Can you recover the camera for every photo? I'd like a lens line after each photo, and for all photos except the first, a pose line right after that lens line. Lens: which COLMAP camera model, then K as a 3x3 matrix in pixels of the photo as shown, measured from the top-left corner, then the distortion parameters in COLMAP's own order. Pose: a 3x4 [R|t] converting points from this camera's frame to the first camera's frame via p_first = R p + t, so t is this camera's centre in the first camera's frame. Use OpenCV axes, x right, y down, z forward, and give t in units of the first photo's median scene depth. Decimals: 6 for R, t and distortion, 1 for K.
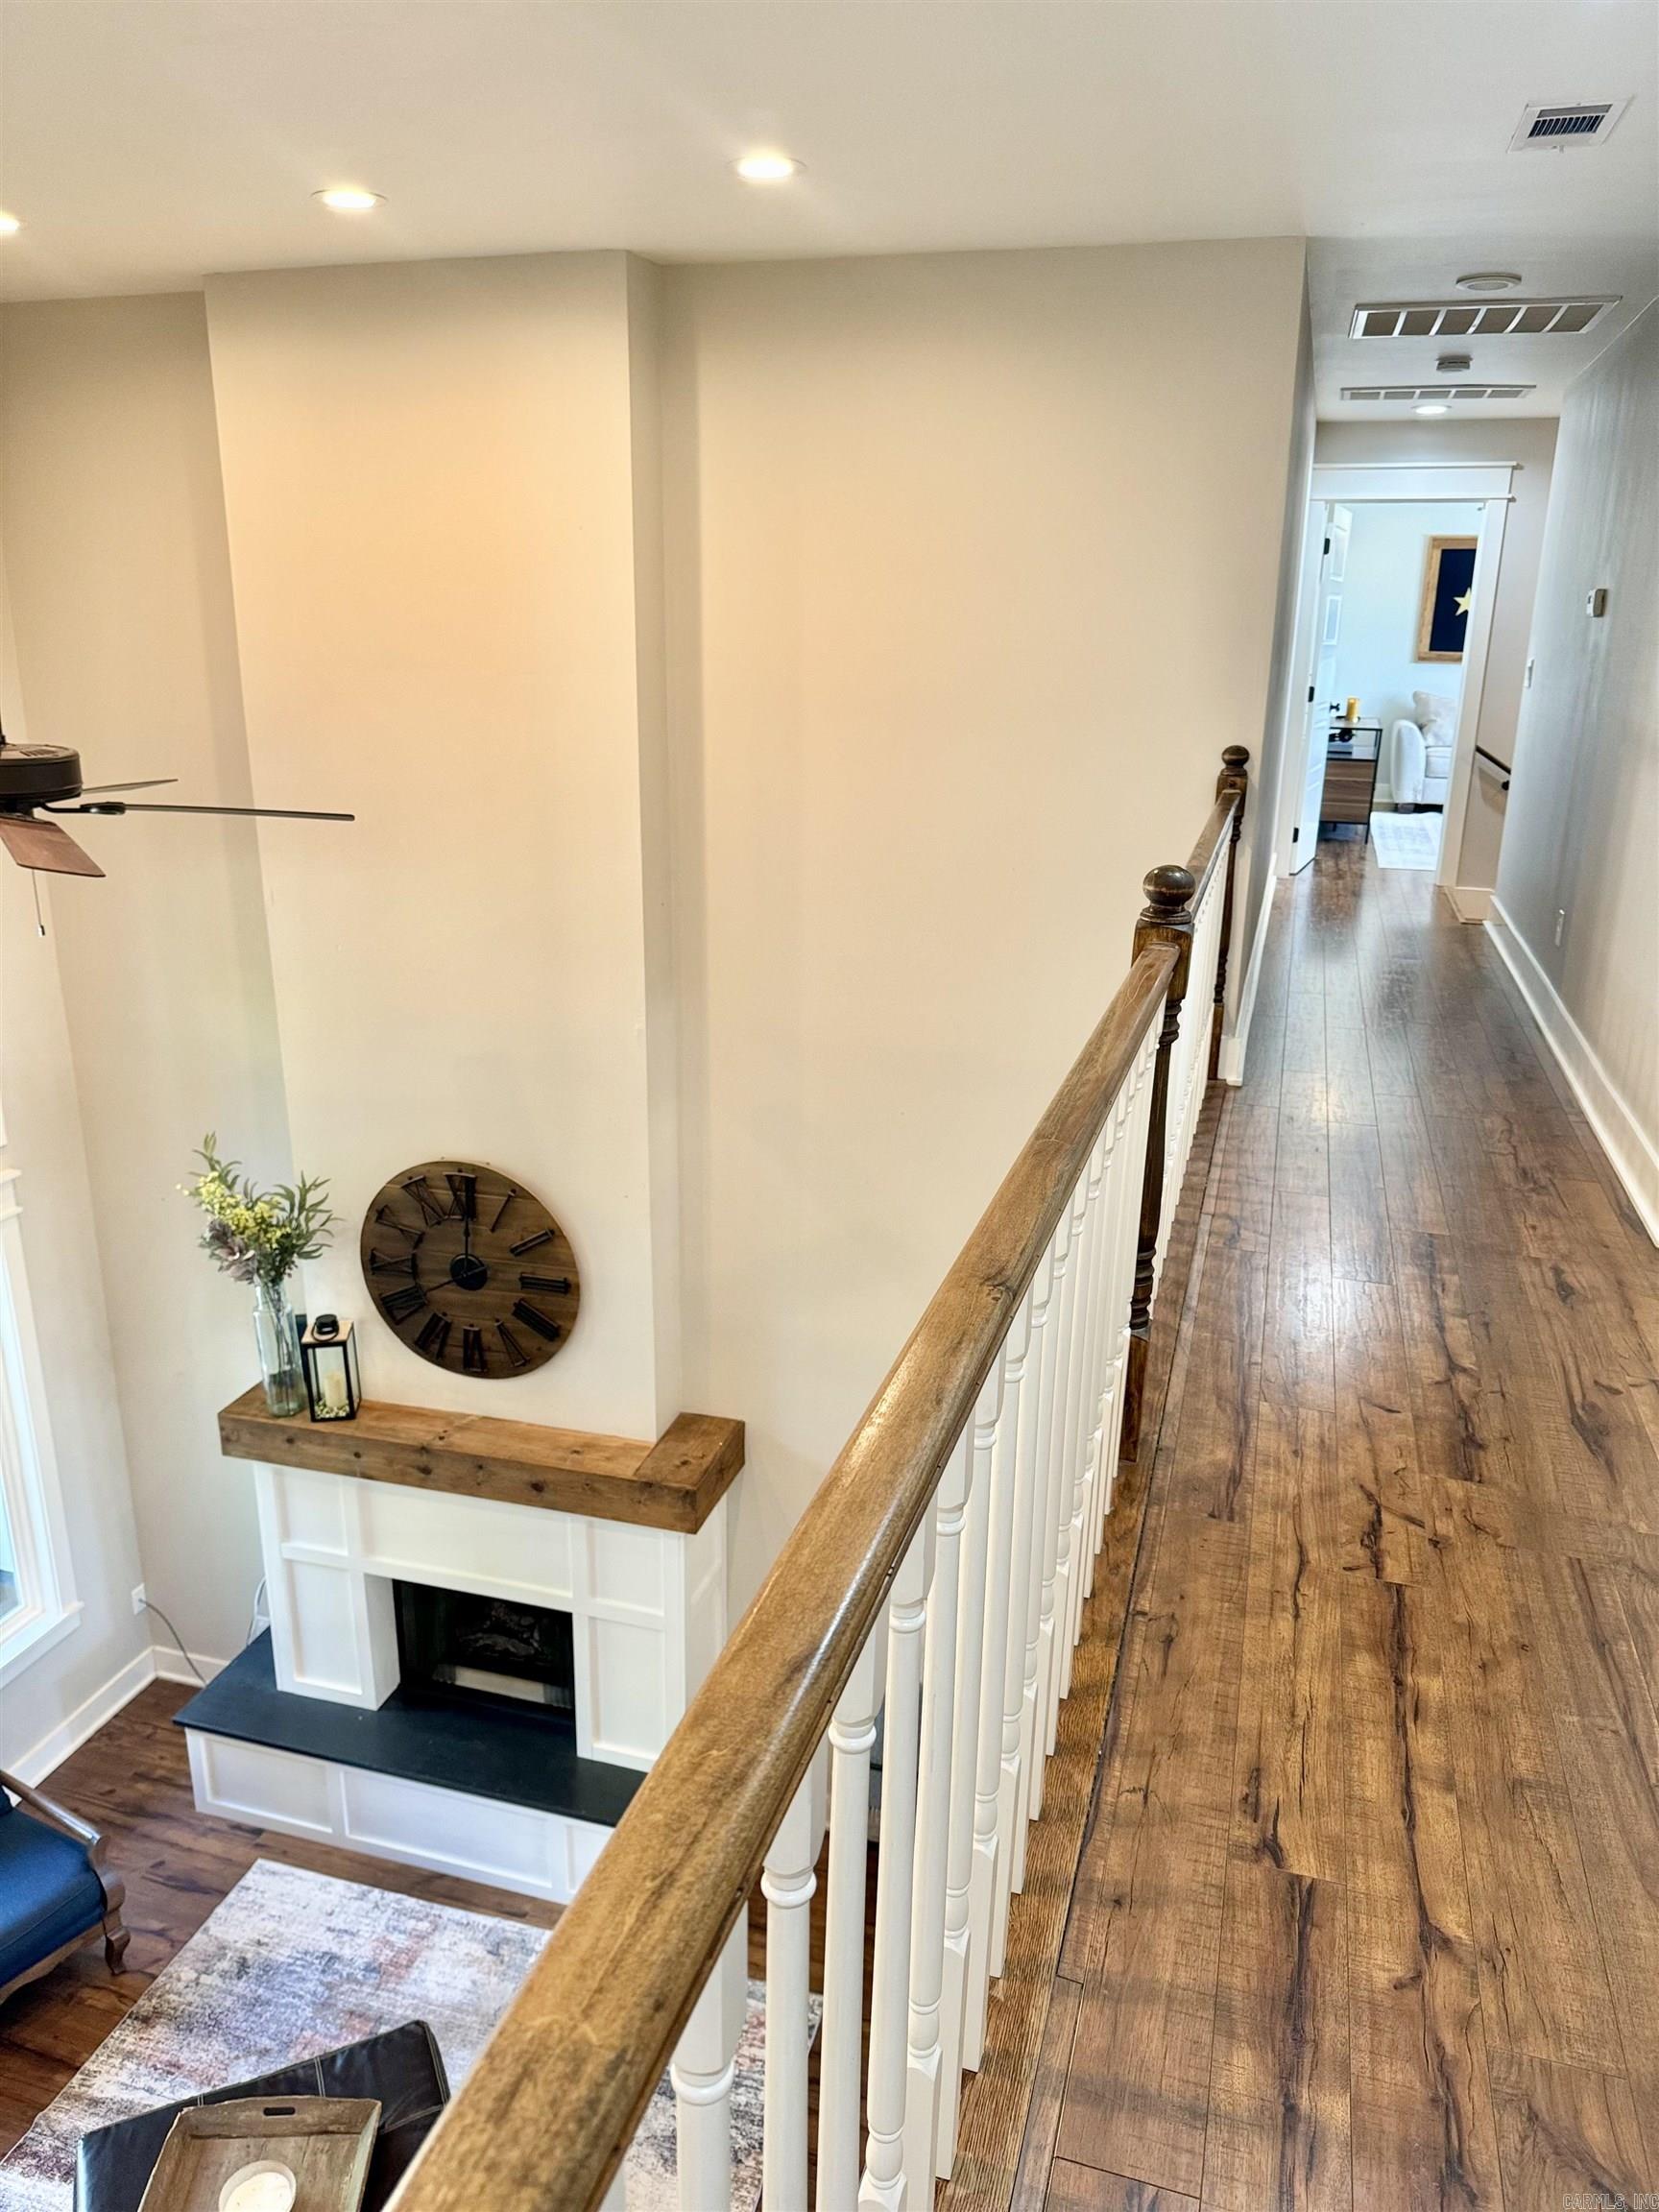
lens RADIAL K [[1558.3, 0, 829.5], [0, 1558.3, 1106.0], [0, 0, 1]] dist [0.002172, 0.000648]
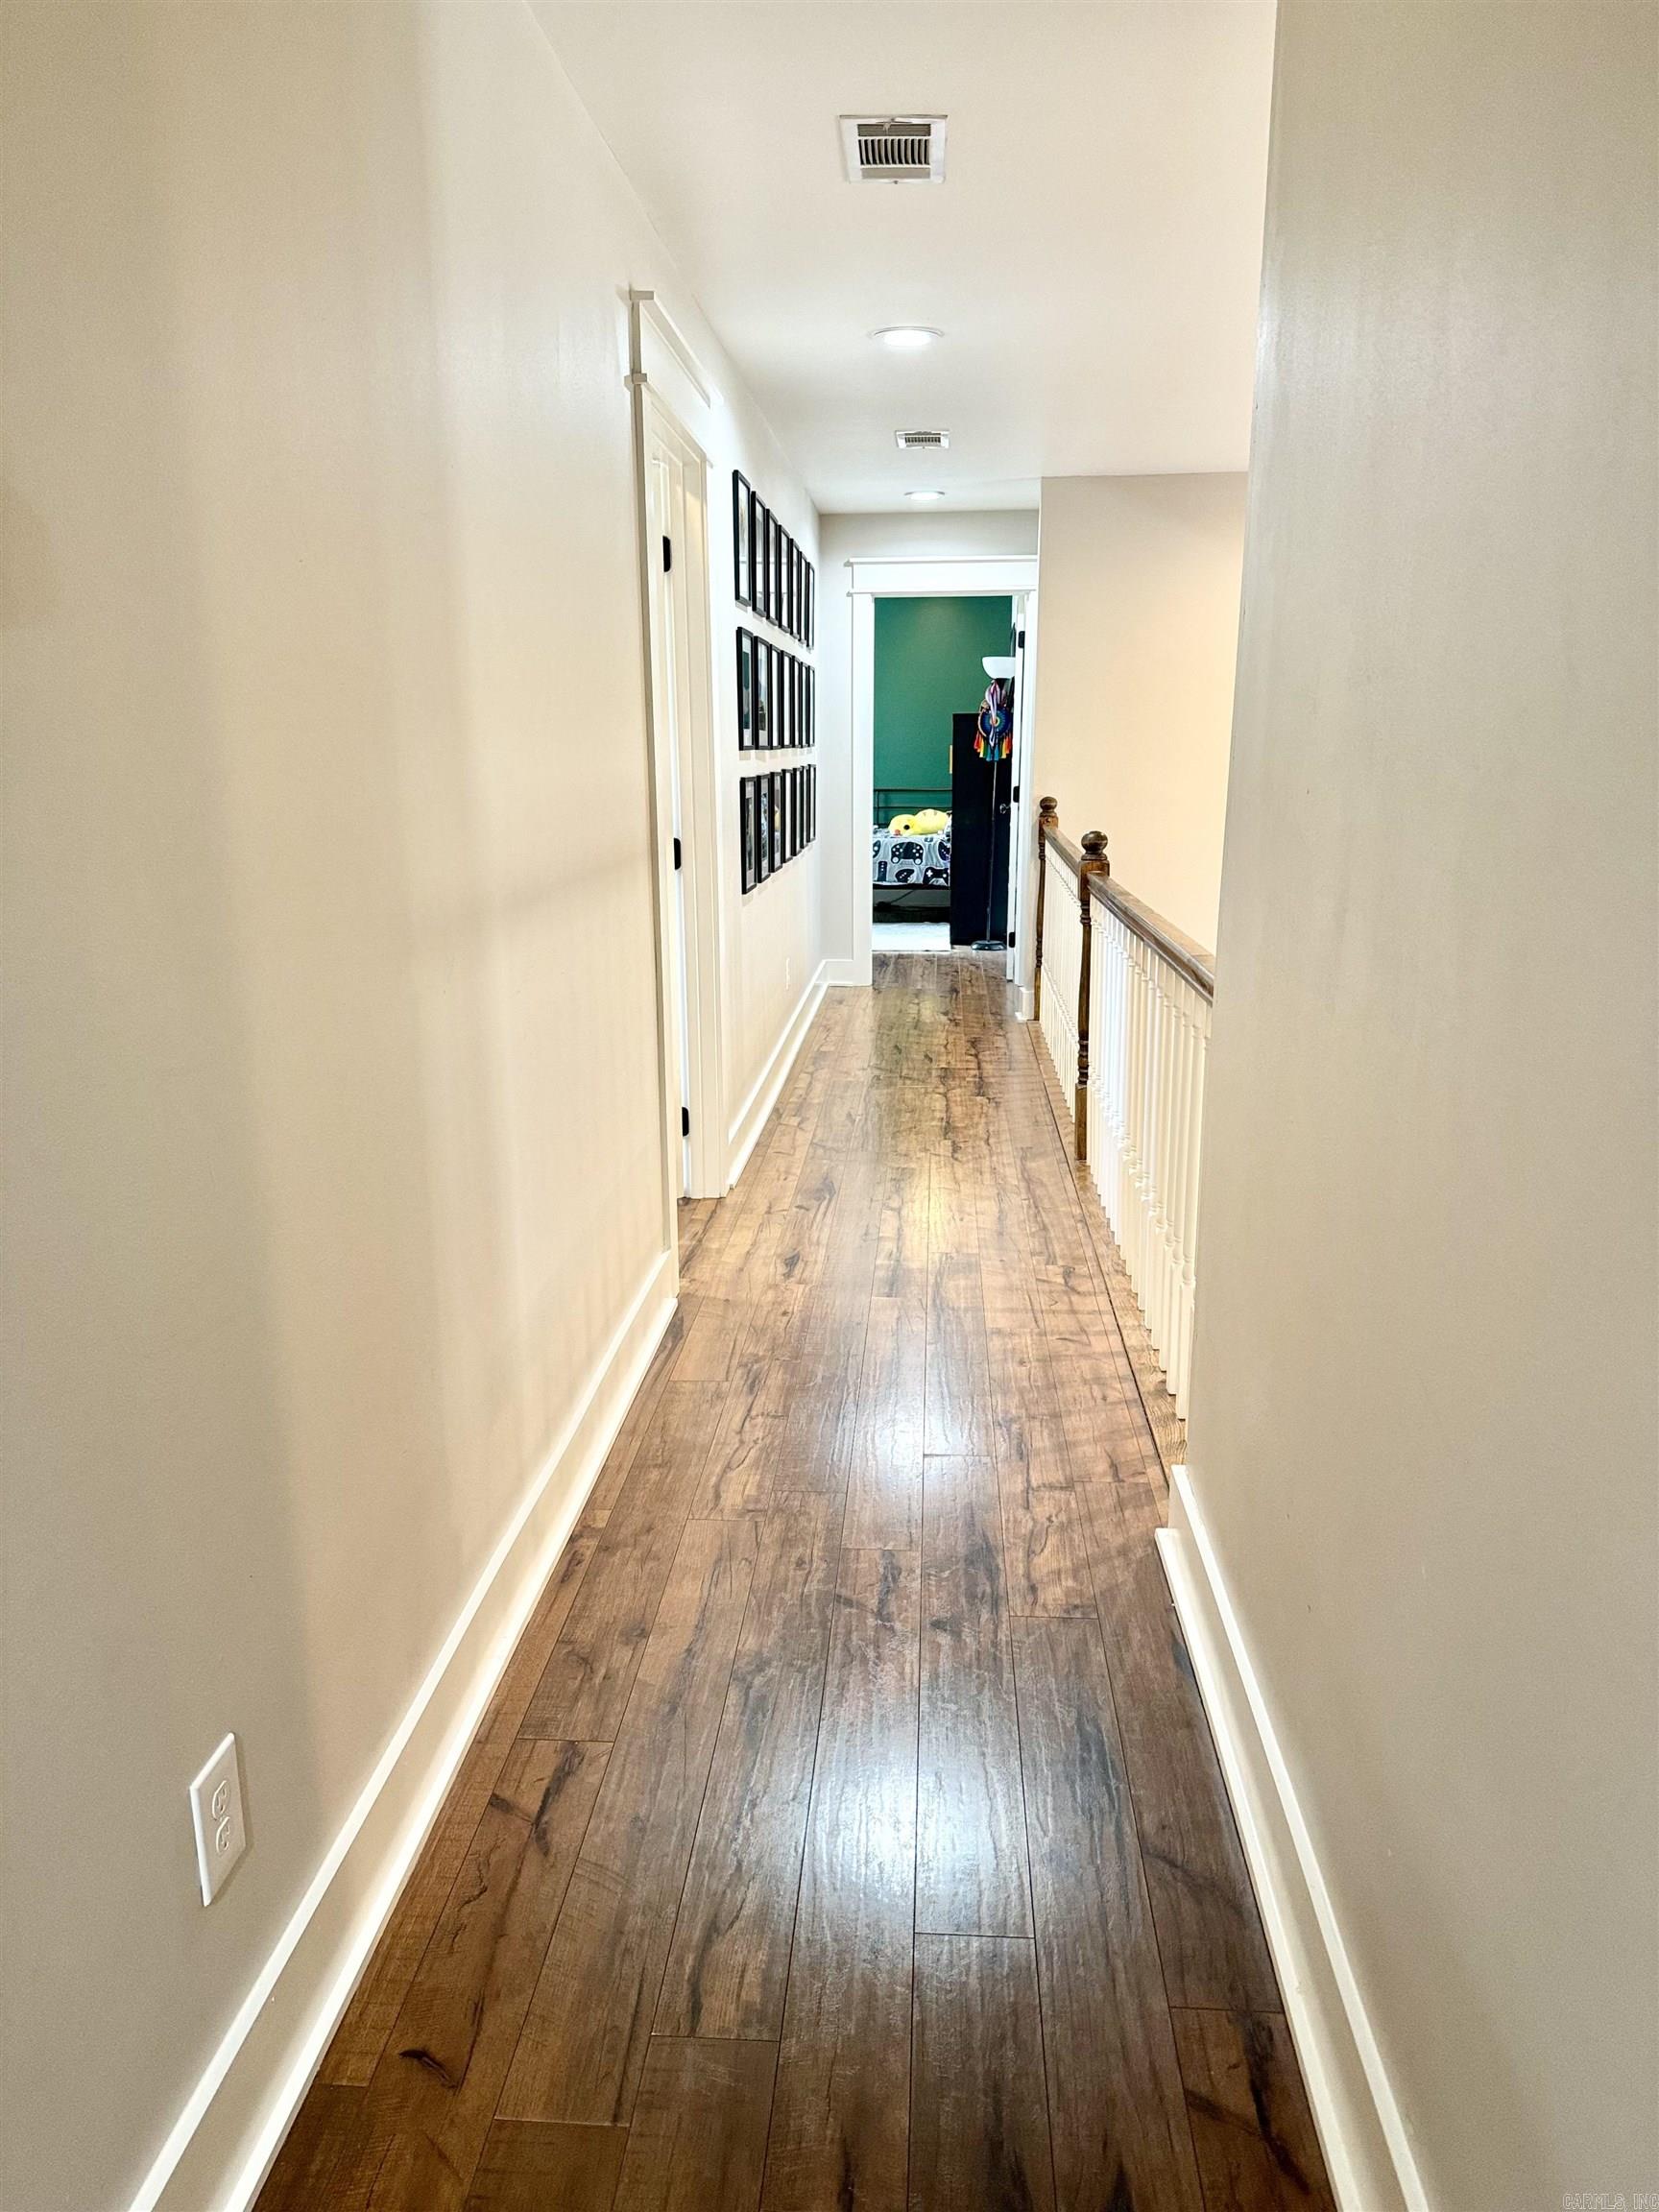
lens RADIAL K [[1558.3, 0, 829.5], [0, 1558.3, 1106.0], [0, 0, 1]] dist [0.002172, 0.000648]
pose [[-0.975650, 0.041302, -0.215411, 0.852405], [-0.074976, 0.860148, 0.504504, -0.719338], [0.206122, 0.508370, -0.836106, 2.380207]]
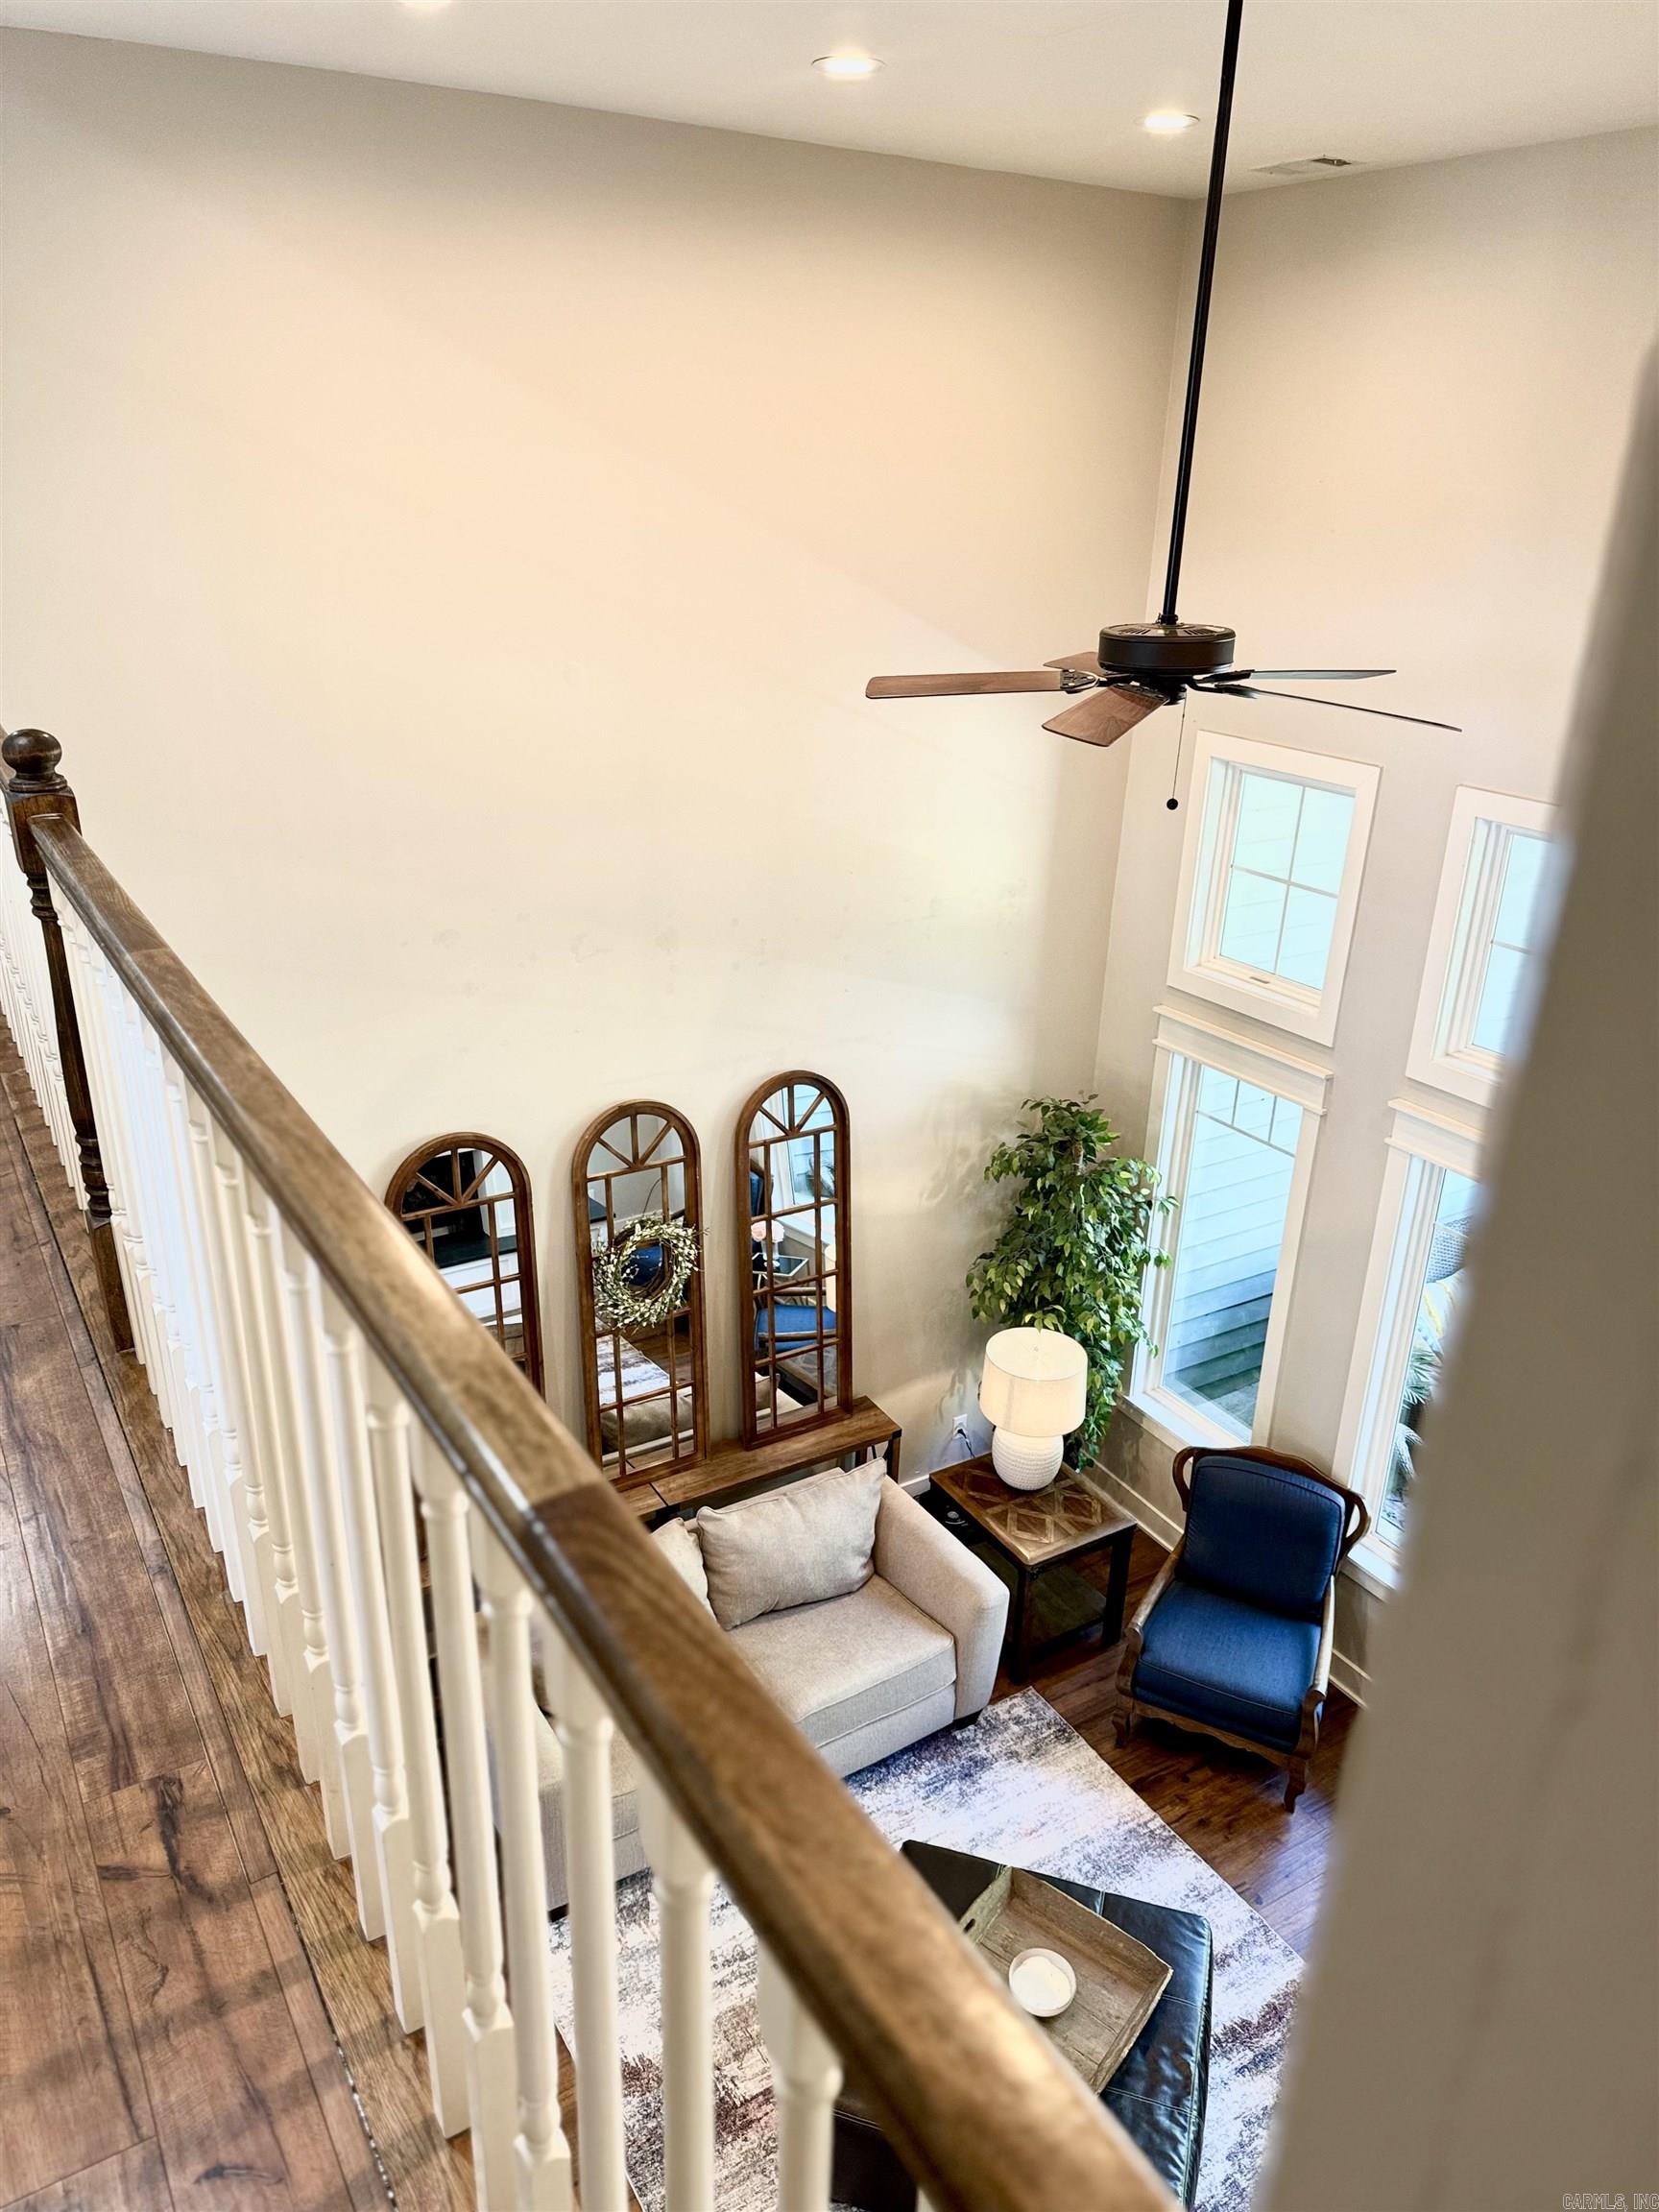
lens RADIAL K [[1558.3, 0, 829.5], [0, 1558.3, 1106.0], [0, 0, 1]] dist [0.002172, 0.000648]
pose [[-0.663563, 0.256786, -0.702670, 0.537573], [-0.266726, 0.796321, 0.542891, -0.542373], [0.698957, 0.547662, -0.459918, 1.642351]]
